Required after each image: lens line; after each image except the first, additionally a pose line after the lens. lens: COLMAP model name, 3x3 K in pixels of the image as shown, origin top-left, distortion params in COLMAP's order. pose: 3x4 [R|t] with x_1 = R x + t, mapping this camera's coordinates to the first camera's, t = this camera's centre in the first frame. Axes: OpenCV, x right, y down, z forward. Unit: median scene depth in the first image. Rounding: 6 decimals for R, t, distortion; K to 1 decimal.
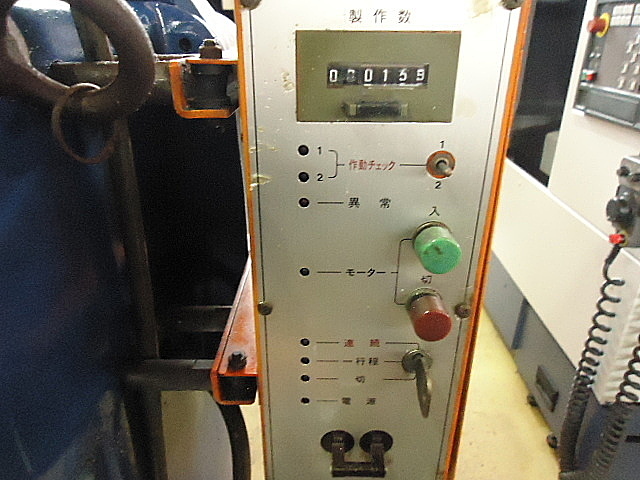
lens RADIAL K [[466.6, 0, 321.8], [0, 466.6, 241.1], [0, 0, 1]] dist [-0.001654, 0.000922]
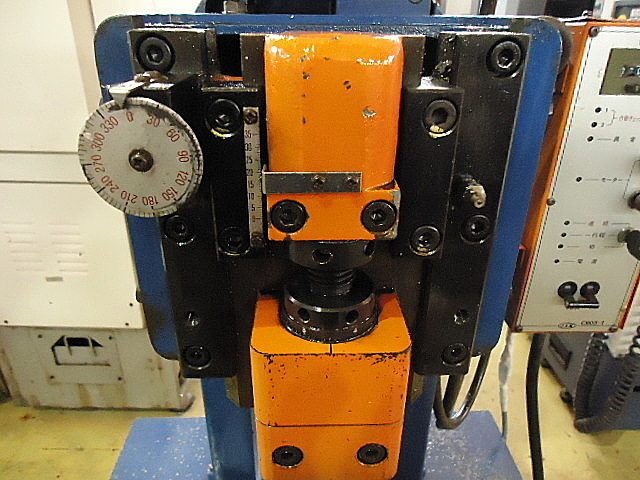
lens RADIAL K [[466.6, 0, 319.0], [0, 466.6, 239.4], [0, 0, 1]] dist [-0.001654, 0.000922]
pose [[0.999370, -0.003055, 0.035365, -0.179574], [0.002520, 0.999882, 0.015171, 0.043474], [-0.035408, -0.015072, 0.999259, -0.125672]]
